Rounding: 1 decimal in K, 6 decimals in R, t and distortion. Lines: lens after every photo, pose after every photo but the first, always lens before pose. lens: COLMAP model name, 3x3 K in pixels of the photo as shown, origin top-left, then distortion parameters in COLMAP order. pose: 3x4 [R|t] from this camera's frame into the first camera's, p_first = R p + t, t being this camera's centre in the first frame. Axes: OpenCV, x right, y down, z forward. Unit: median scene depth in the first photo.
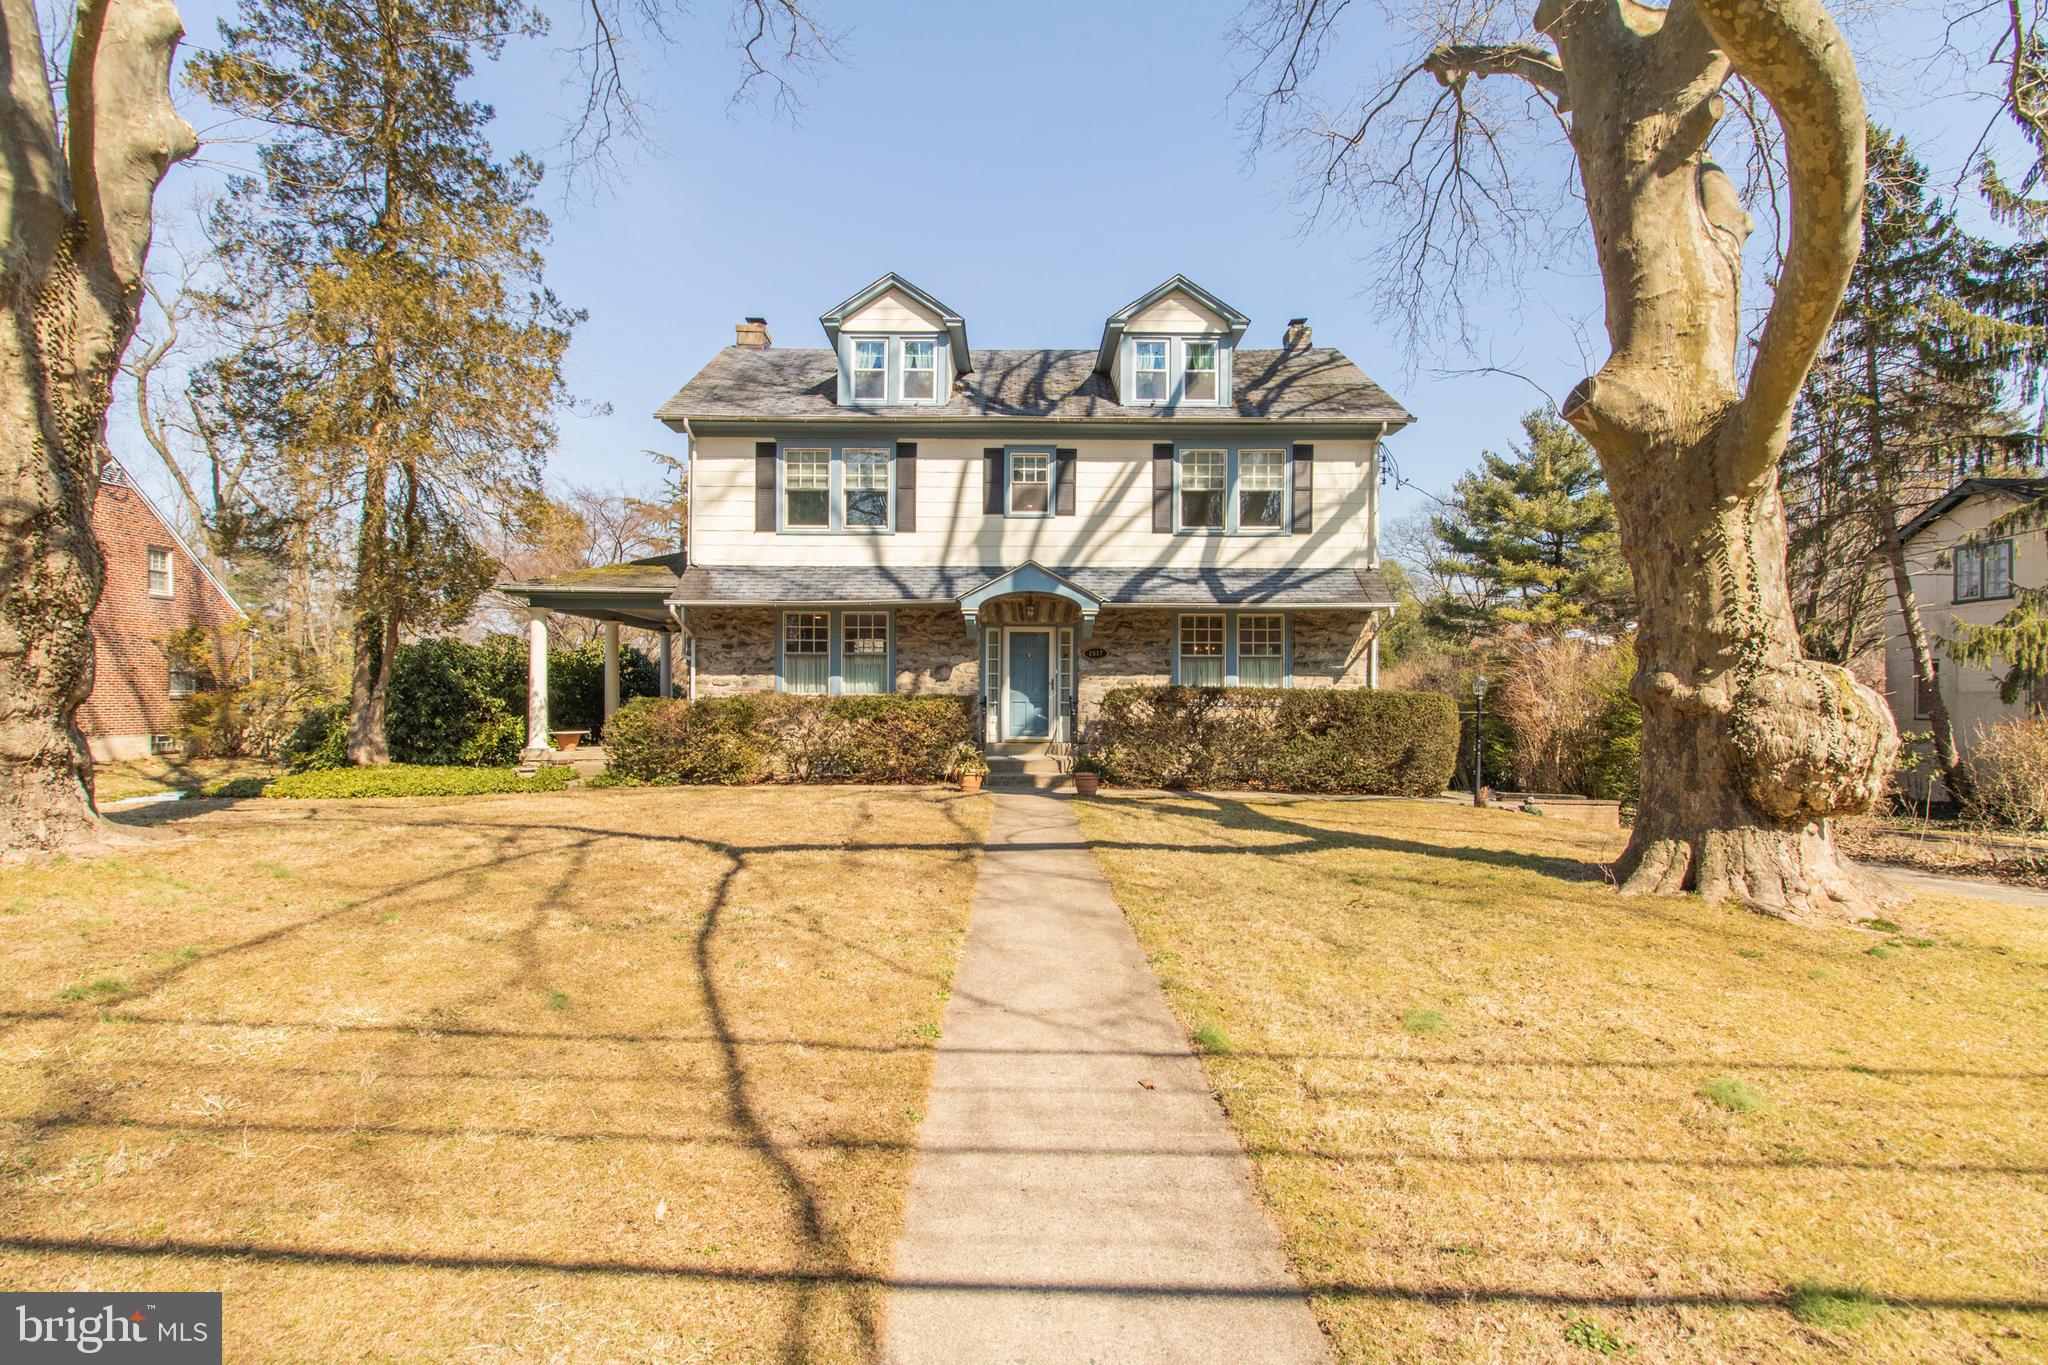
lens RADIAL K [[947.9, 0, 1022.2], [0, 947.9, 691.7], [0, 0, 1]] dist [0.001173, -0.000093]
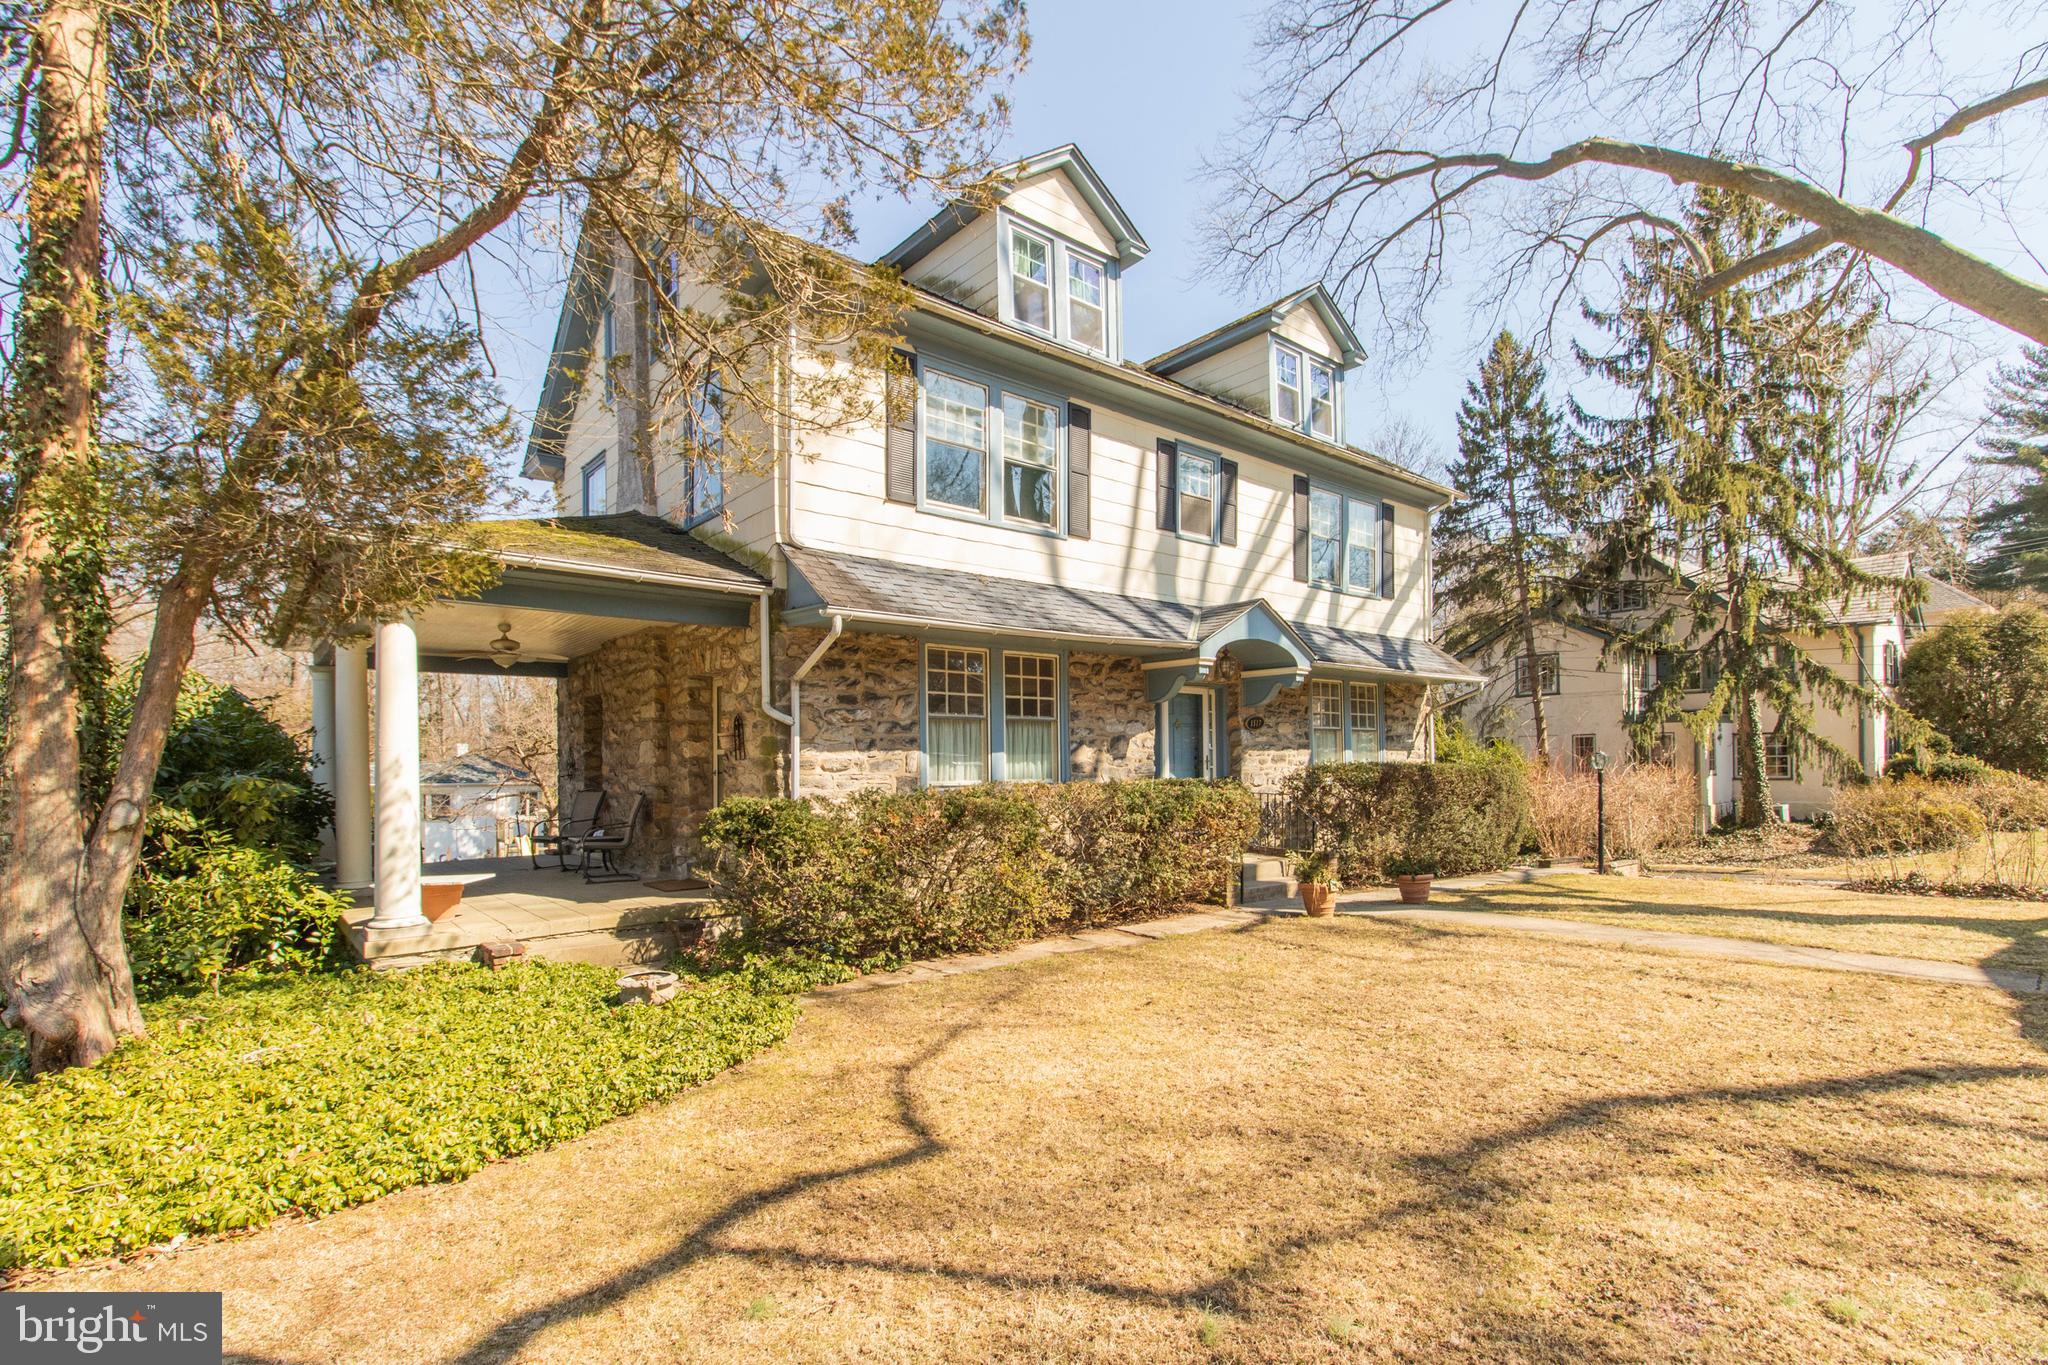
lens RADIAL K [[947.9, 0, 1040.1], [0, 947.9, 777.5], [0, 0, 1]] dist [0.001173, -0.000093]
pose [[0.774160, -0.020973, 0.632643, -0.575323], [0.019968, 0.999763, 0.008709, -0.004682], [-0.632675, 0.005891, 0.774395, 0.494976]]
